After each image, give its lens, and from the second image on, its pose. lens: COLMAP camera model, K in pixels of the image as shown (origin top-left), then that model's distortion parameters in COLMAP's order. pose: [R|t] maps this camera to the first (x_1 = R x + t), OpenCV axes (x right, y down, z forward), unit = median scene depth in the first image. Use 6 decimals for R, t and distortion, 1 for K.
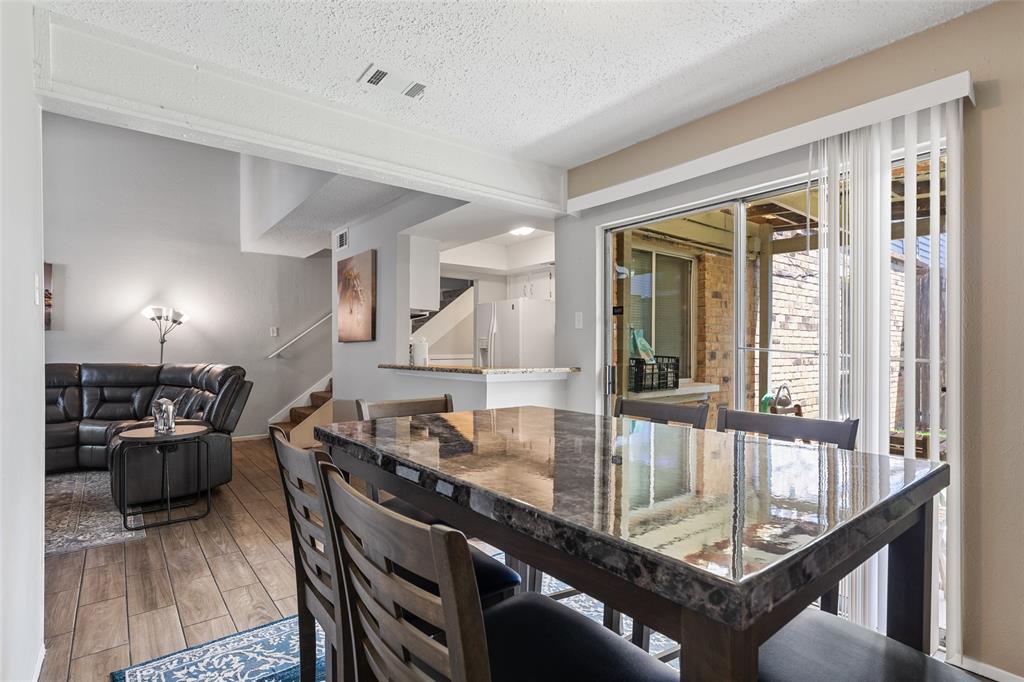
lens RADIAL K [[502.3, 0, 510.8], [0, 502.3, 352.3], [0, 0, 1]] dist [0.000139, 0.000340]
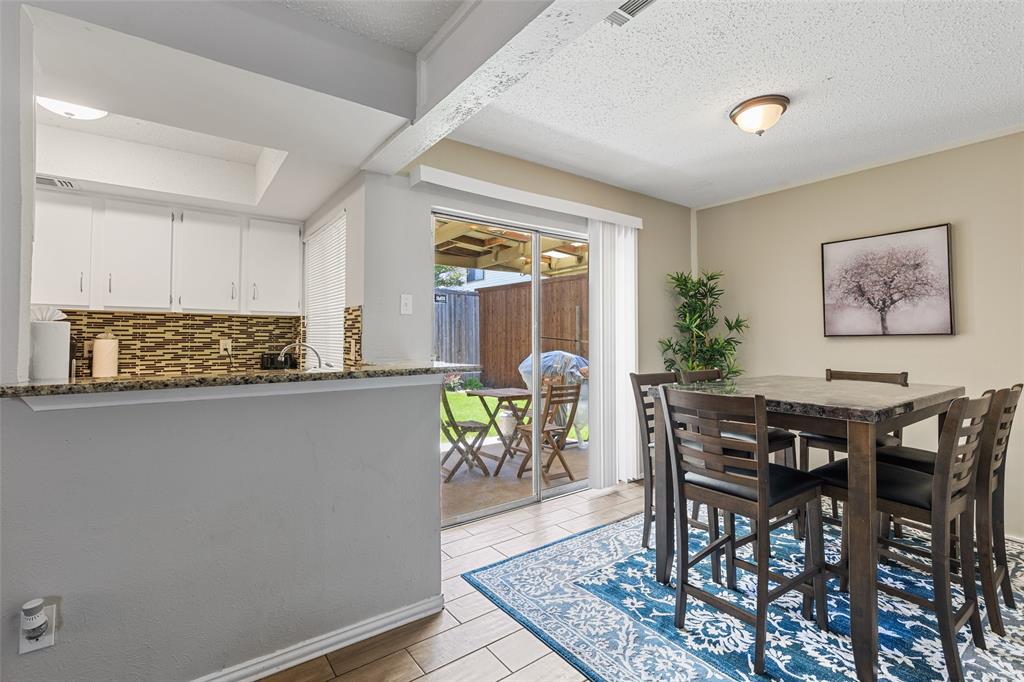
lens RADIAL K [[463.7, 0, 509.2], [0, 463.7, 325.7], [0, 0, 1]] dist [0.000575, 0.000278]
pose [[0.036495, 0.025473, 0.999009, -0.389095], [0.004790, 0.999659, -0.025665, -0.004223], [-0.999322, 0.005722, 0.036361, 0.480944]]
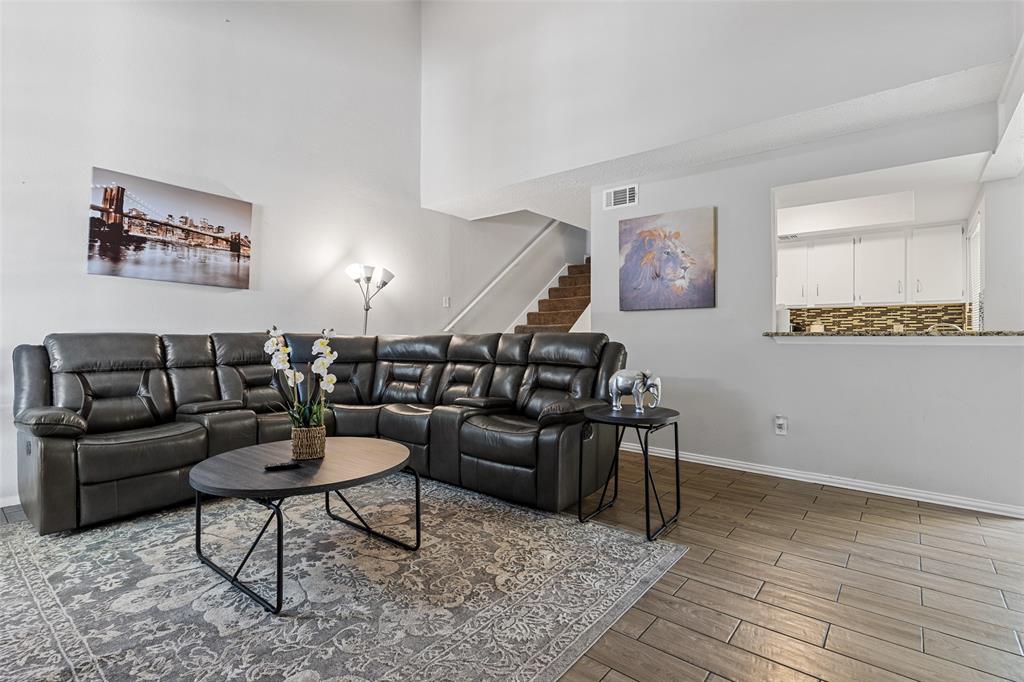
lens RADIAL K [[485.2, 0, 511.8], [0, 485.2, 331.4], [0, 0, 1]] dist [-0.001951, 0.000277]
pose [[0.976273, 0.009472, 0.216338, -0.640920], [-0.005847, 0.999832, -0.017390, 0.028827], [-0.216466, 0.015712, 0.976164, 0.183982]]
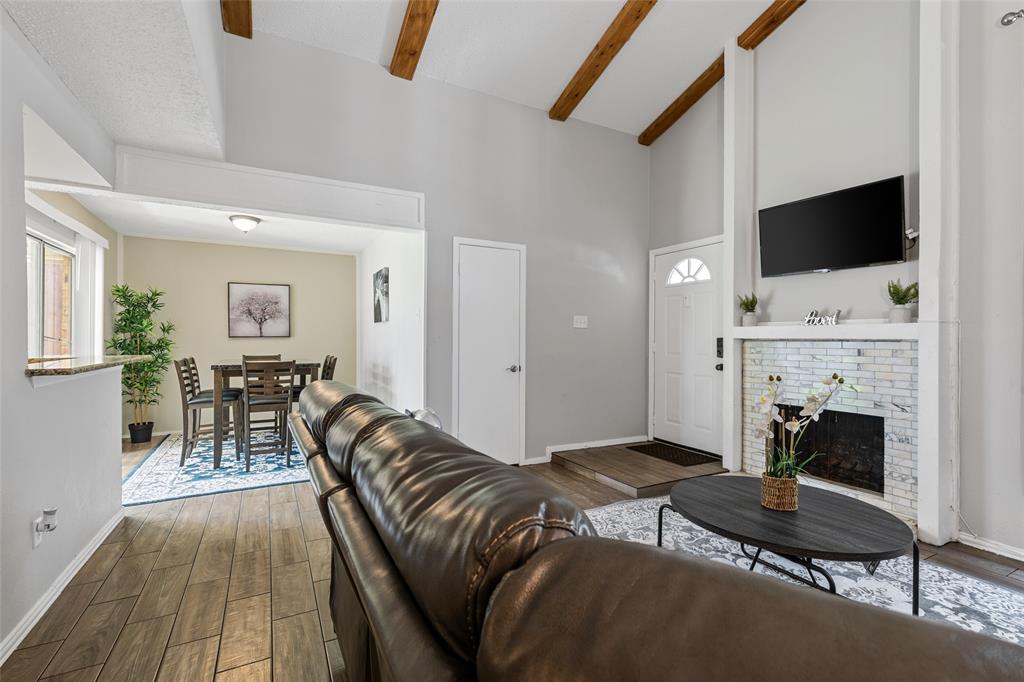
lens RADIAL K [[454.4, 0, 510.5], [0, 454.4, 338.0], [0, 0, 1]] dist [0.000211, 0.000253]
pose [[-0.984778, -0.005254, 0.173738, -0.568638], [-0.004783, 0.999984, 0.003130, -0.008197], [-0.173752, 0.002251, -0.984787, 0.994788]]
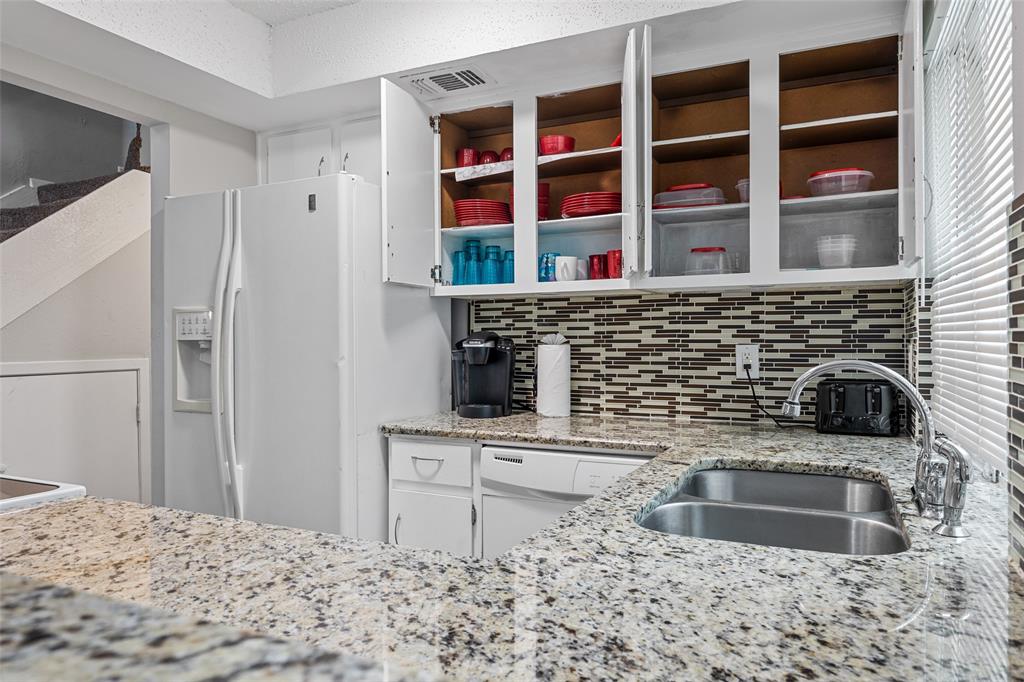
lens RADIAL K [[684.0, 0, 512.0], [0, 684.0, 341.0], [0, 0, 1]] dist [-0.001893, -0.000080]
pose [[0.891514, -0.002975, 0.452983, -0.075677], [0.007339, 0.999942, -0.007878, -0.003430], [-0.452934, 0.010348, 0.891484, 0.586533]]
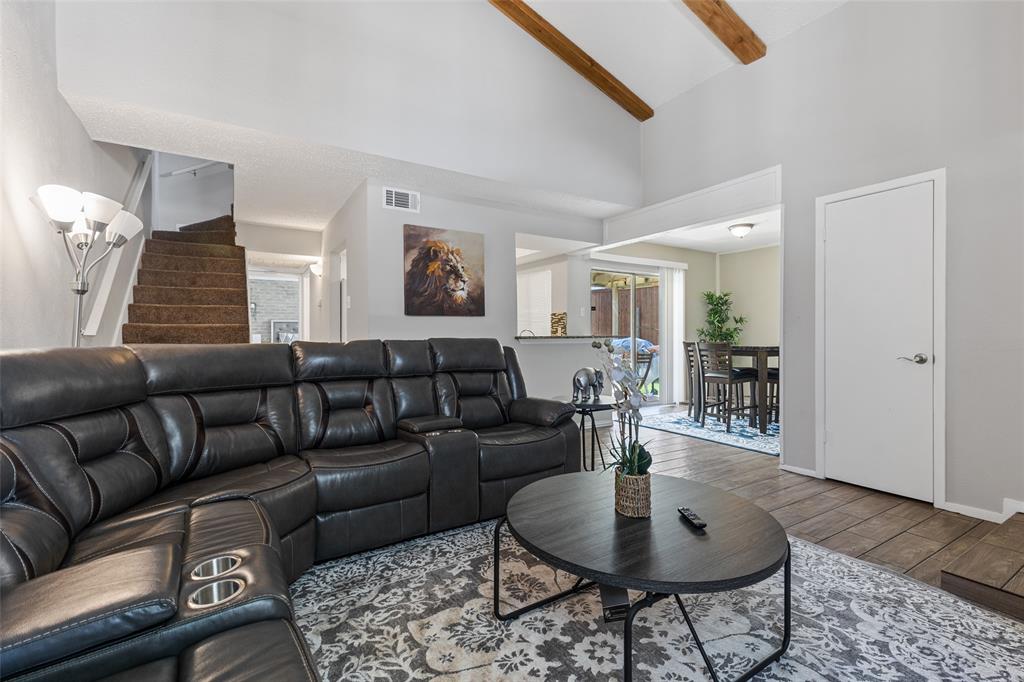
lens RADIAL K [[454.4, 0, 510.5], [0, 454.4, 338.0], [0, 0, 1]] dist [0.000211, 0.000253]
pose [[0.117867, -0.006080, 0.993011, -1.004225], [0.007228, 0.999960, 0.005265, 0.015907], [-0.993003, 0.006557, 0.117906, 0.647789]]
